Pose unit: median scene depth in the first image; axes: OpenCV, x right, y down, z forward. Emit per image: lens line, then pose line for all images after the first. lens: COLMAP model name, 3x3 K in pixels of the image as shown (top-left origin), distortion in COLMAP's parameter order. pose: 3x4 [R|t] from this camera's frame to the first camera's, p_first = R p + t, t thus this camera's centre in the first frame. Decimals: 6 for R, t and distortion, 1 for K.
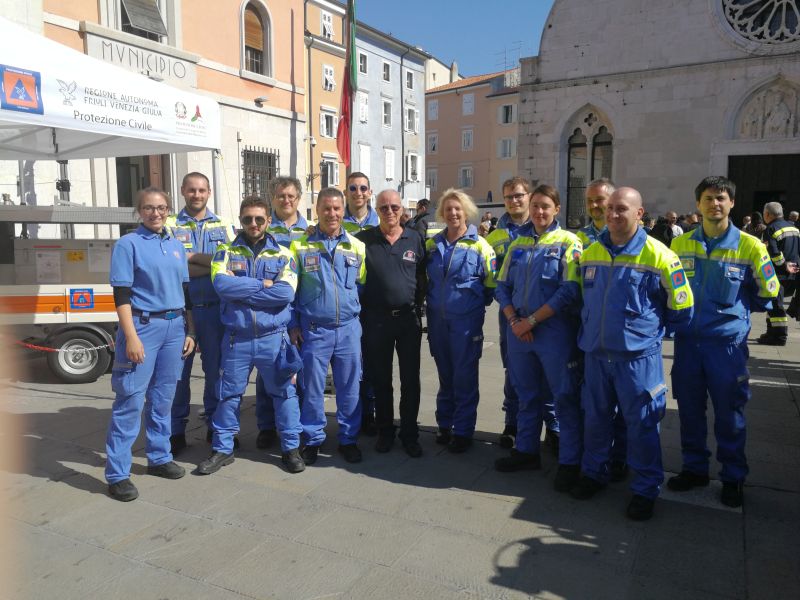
lens RADIAL K [[647.4, 0, 396.5], [0, 647.4, 296.7], [0, 0, 1]] dist [0.039241, -0.047039]
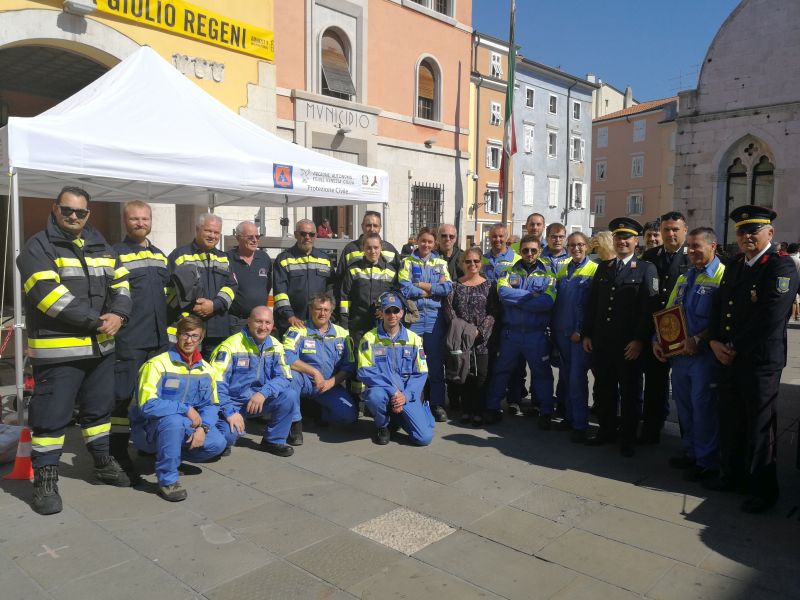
lens RADIAL K [[647.4, 0, 393.7], [0, 647.4, 303.2], [0, 0, 1]] dist [0.039241, -0.047039]
pose [[0.965378, 0.033464, -0.258701, 0.038158], [-0.040842, 0.998896, -0.023193, 0.012390], [0.257640, 0.032956, 0.965679, -0.122995]]
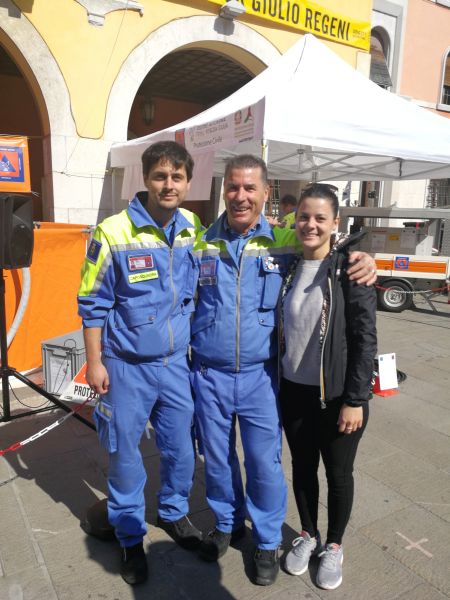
lens RADIAL K [[485.6, 0, 219.5], [0, 485.6, 297.0], [0, 0, 1]] dist [0.039241, -0.047039]
pose [[0.857635, 0.101495, -0.504143, -0.075376], [-0.077057, 0.994626, 0.069153, 0.012656], [0.508453, -0.020460, 0.860847, -0.105616]]
